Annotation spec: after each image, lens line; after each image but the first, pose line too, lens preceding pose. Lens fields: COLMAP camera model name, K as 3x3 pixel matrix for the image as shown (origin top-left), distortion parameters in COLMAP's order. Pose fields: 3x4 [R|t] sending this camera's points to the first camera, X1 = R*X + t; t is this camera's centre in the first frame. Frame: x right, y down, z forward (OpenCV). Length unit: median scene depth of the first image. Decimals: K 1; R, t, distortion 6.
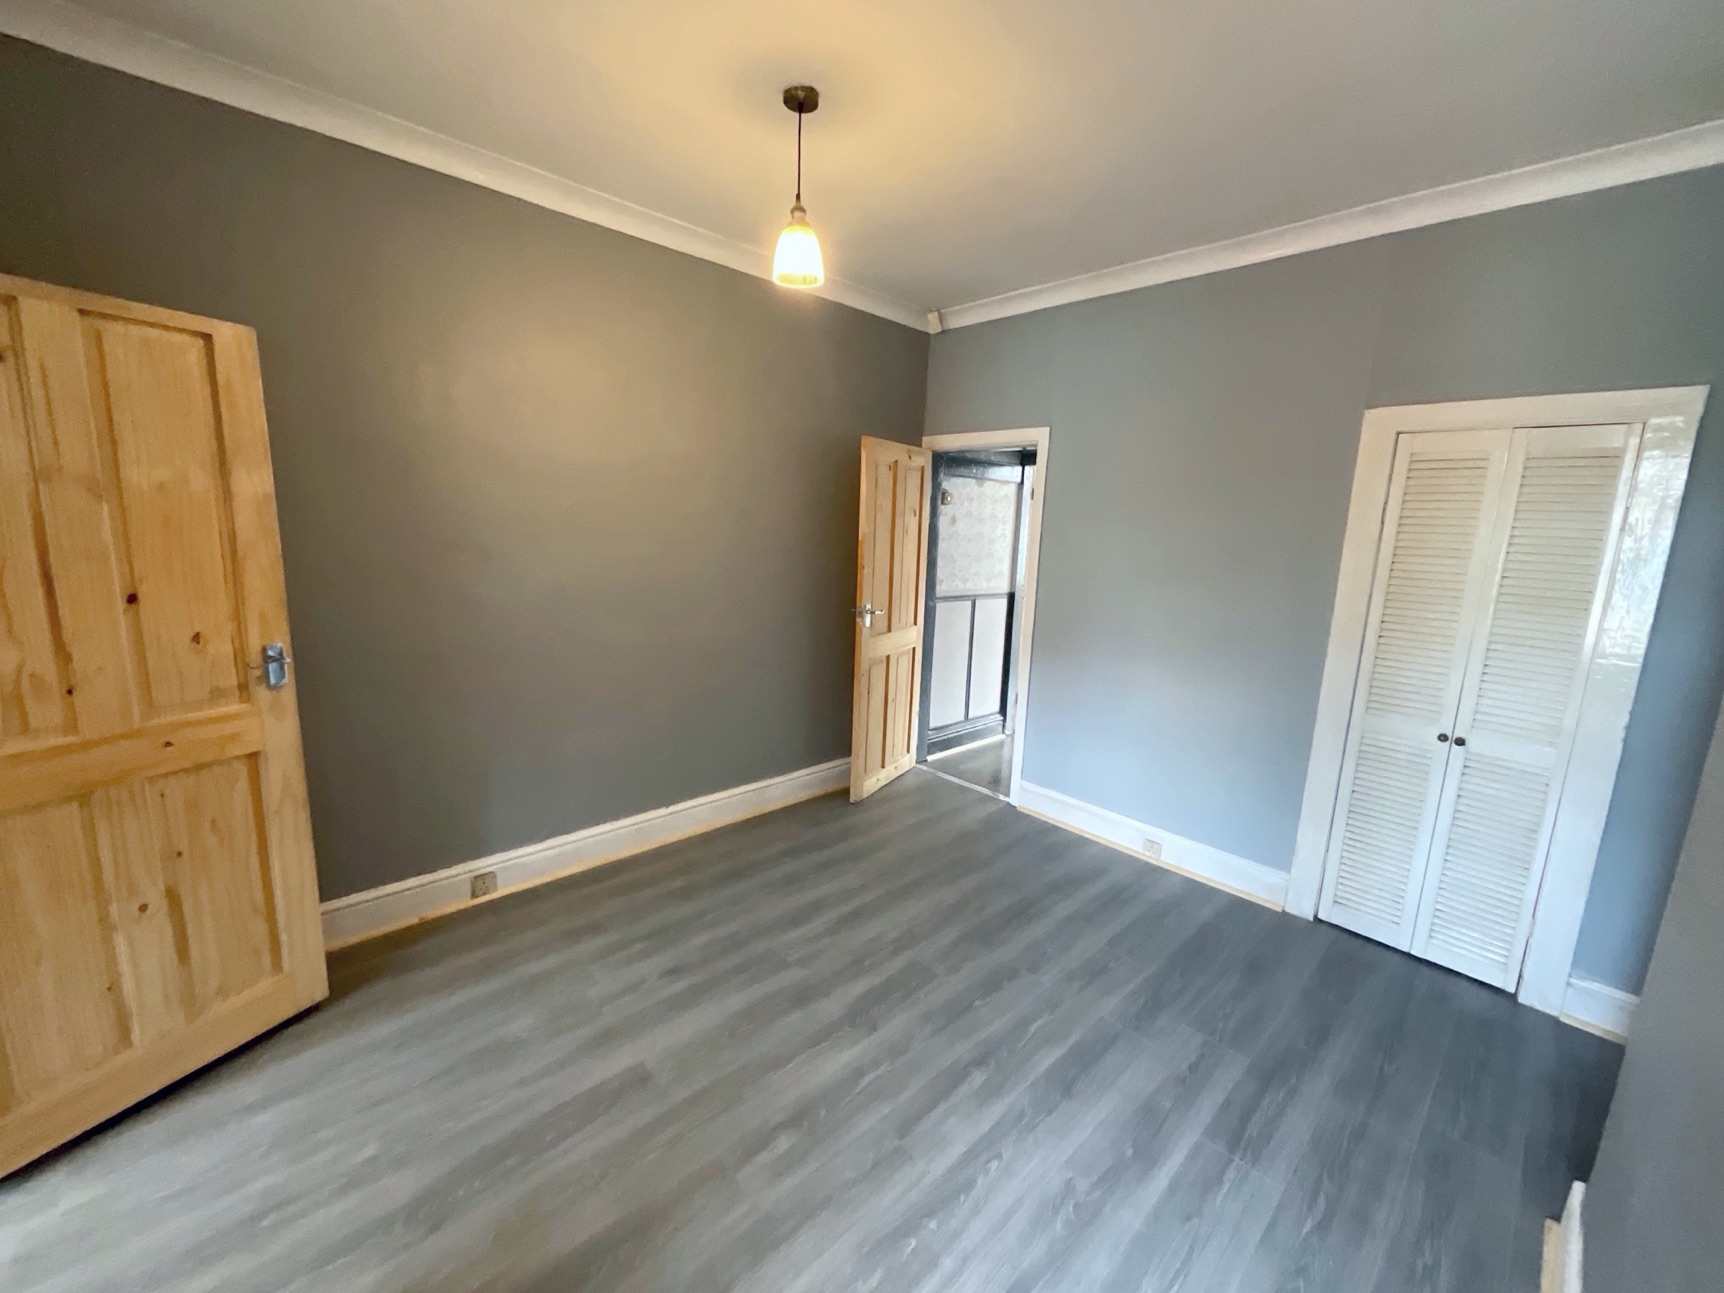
lens RADIAL K [[696.2, 0, 861.6], [0, 696.2, 650.3], [0, 0, 1]] dist [0.001598, 0.000195]
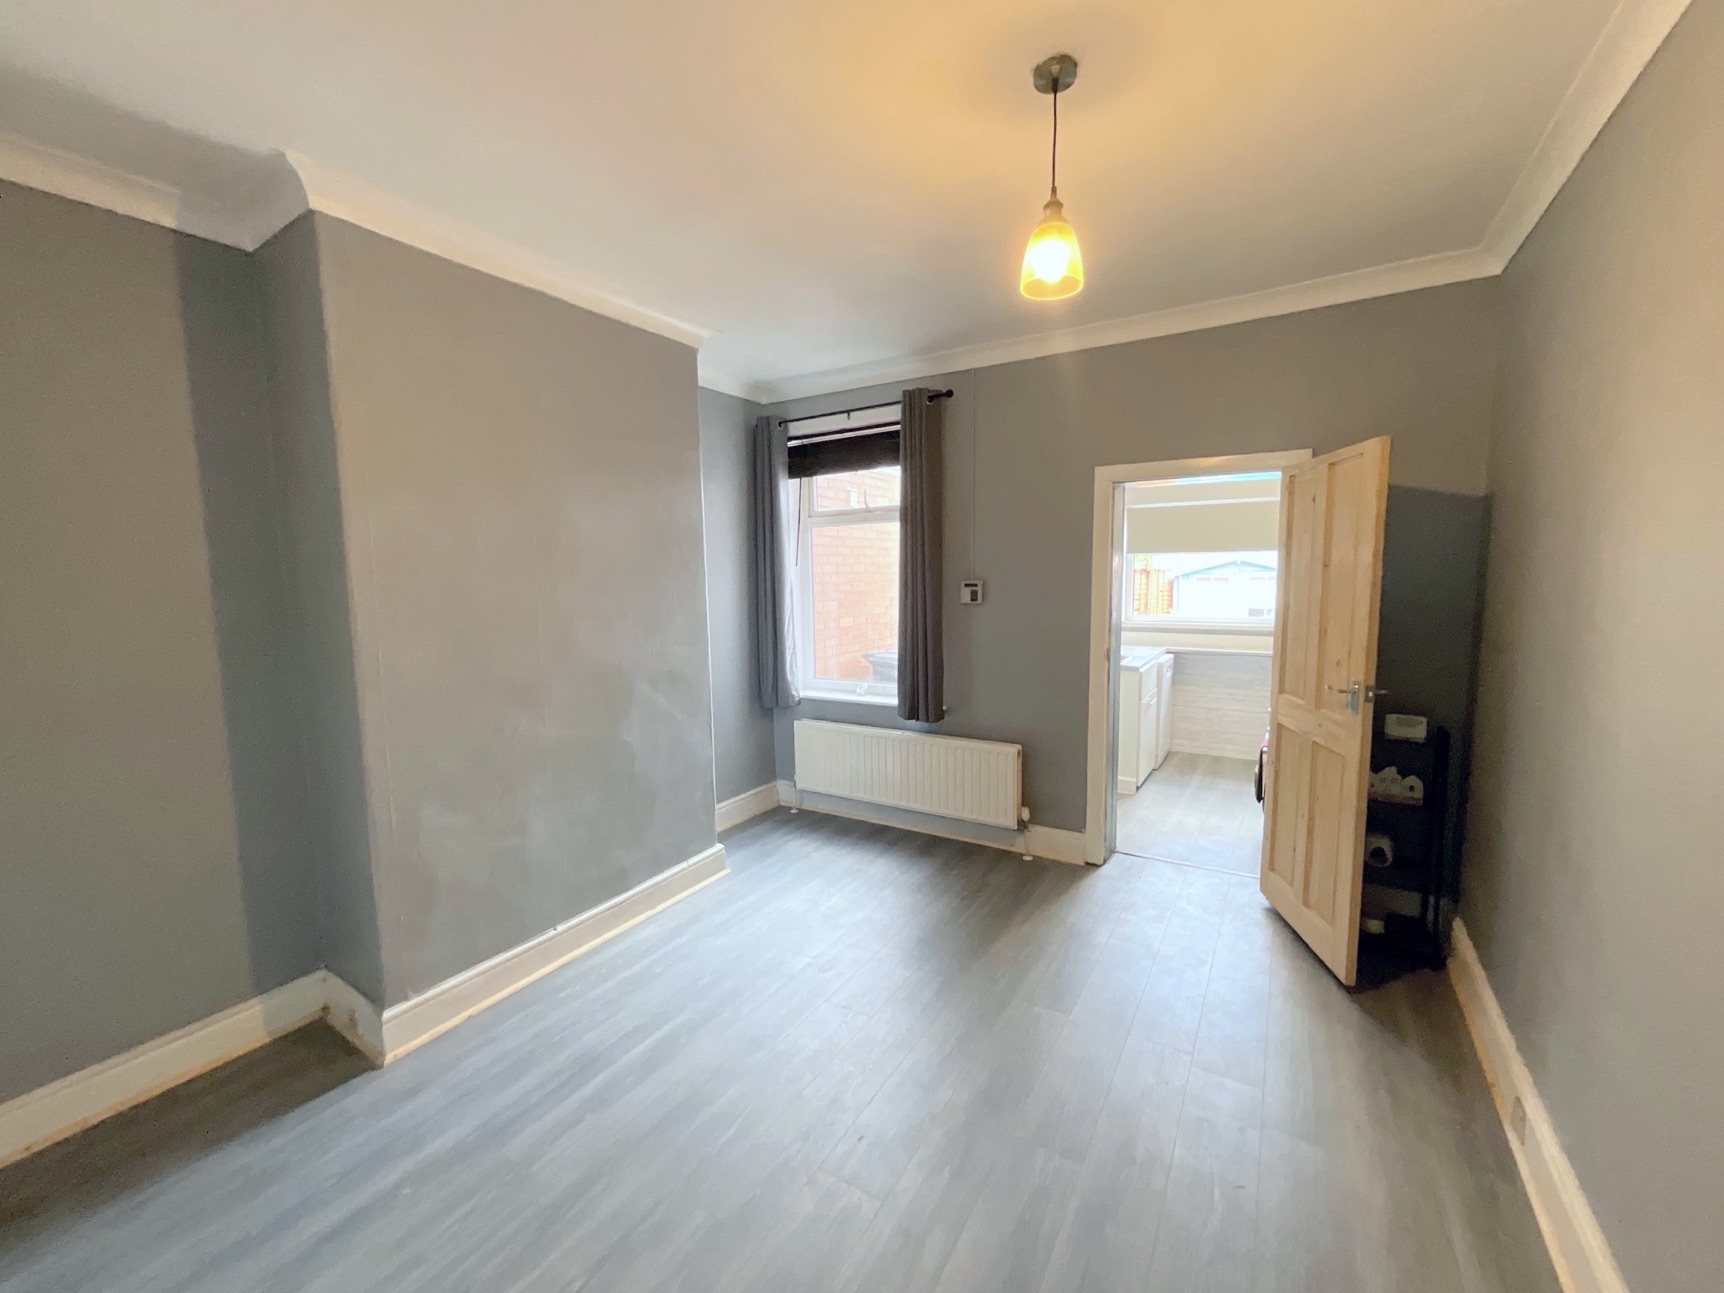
lens RADIAL K [[701.7, 0, 861.9], [0, 701.7, 647.8], [0, 0, 1]] dist [-0.003130, 0.000155]
pose [[-0.968438, 0.004259, -0.249220, 0.291701], [-0.067460, 0.958060, 0.278513, -0.296668], [0.239954, 0.286535, -0.927534, 1.604775]]
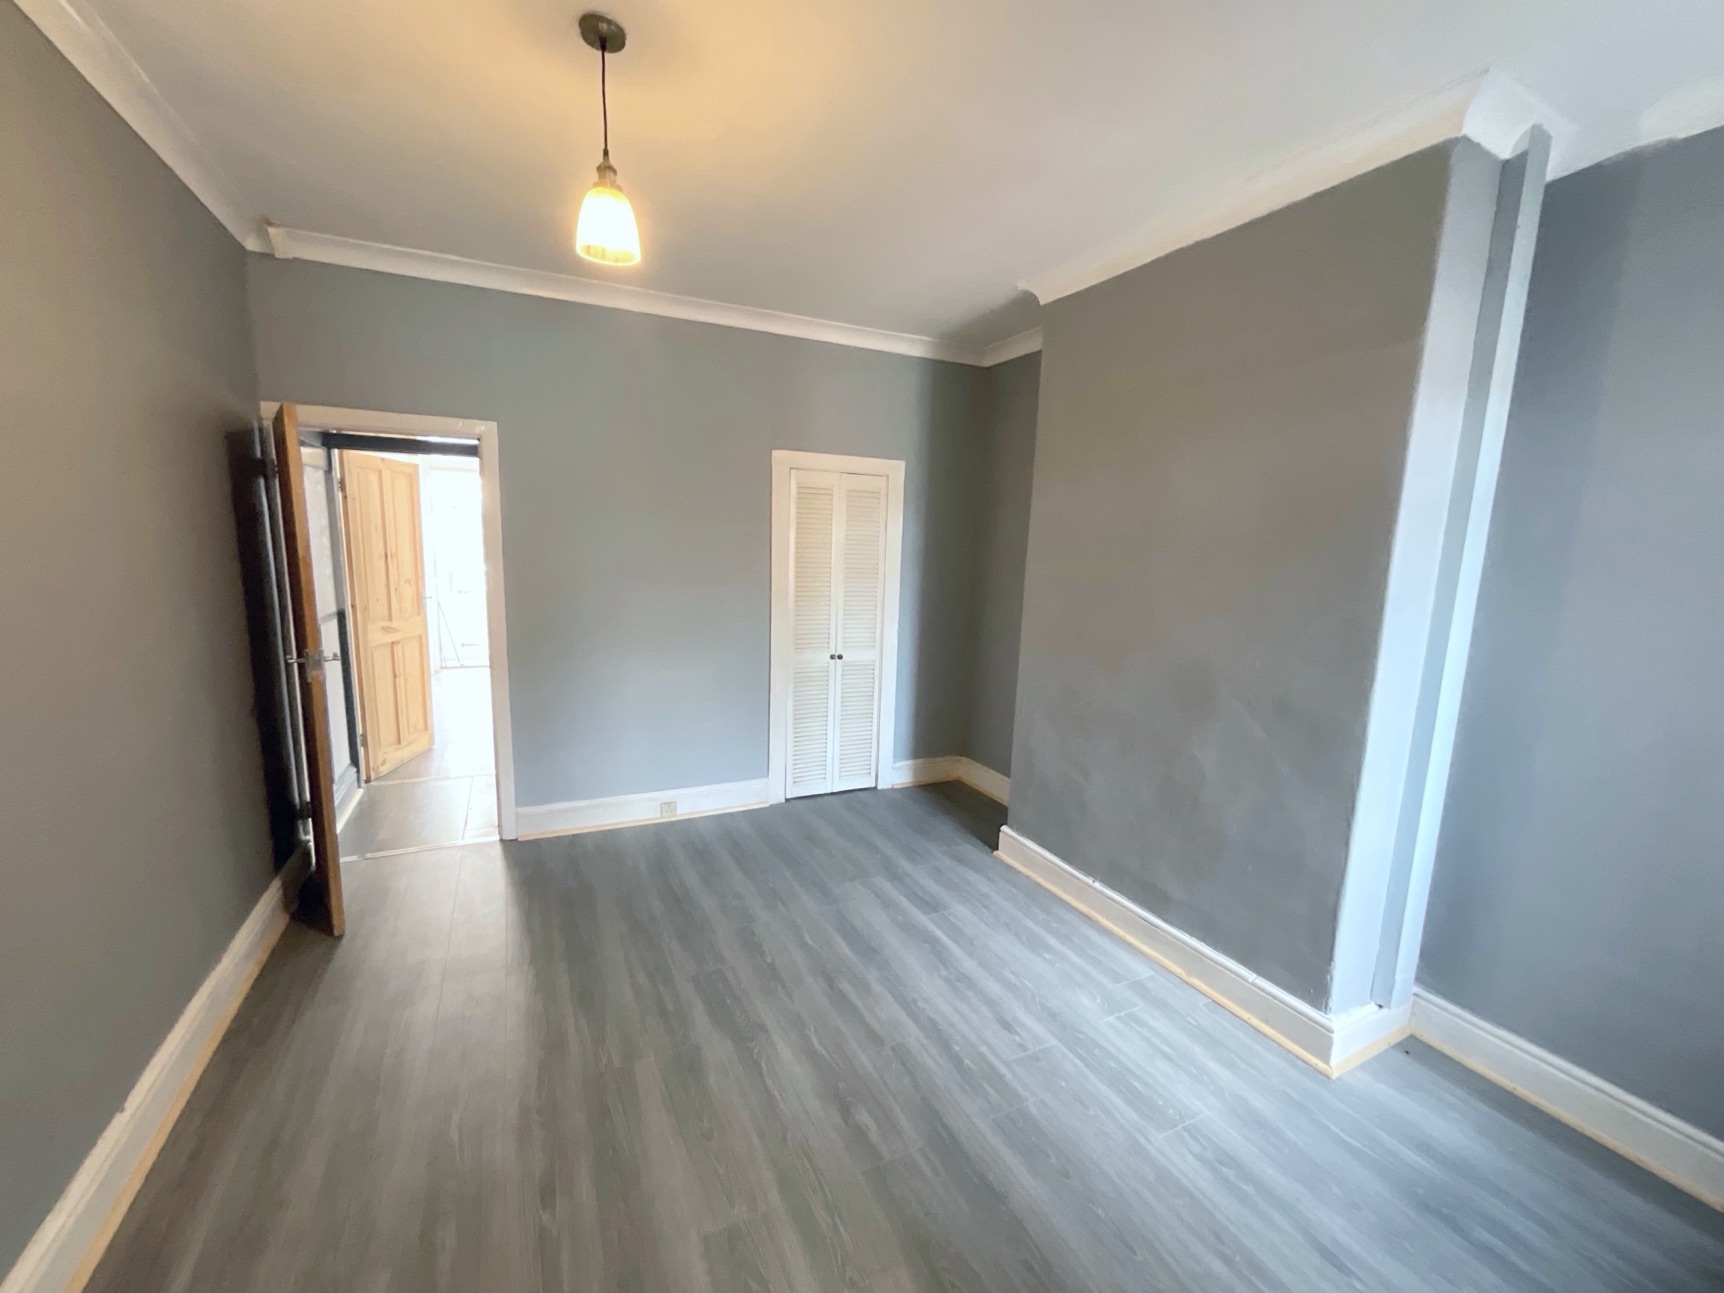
lens RADIAL K [[701.7, 0, 861.9], [0, 701.7, 647.8], [0, 0, 1]] dist [-0.003130, 0.000155]
pose [[0.302592, -0.179065, 0.936148, -0.757935], [0.156096, 0.978242, 0.136662, -0.122214], [-0.940251, 0.104776, 0.323959, 0.430469]]
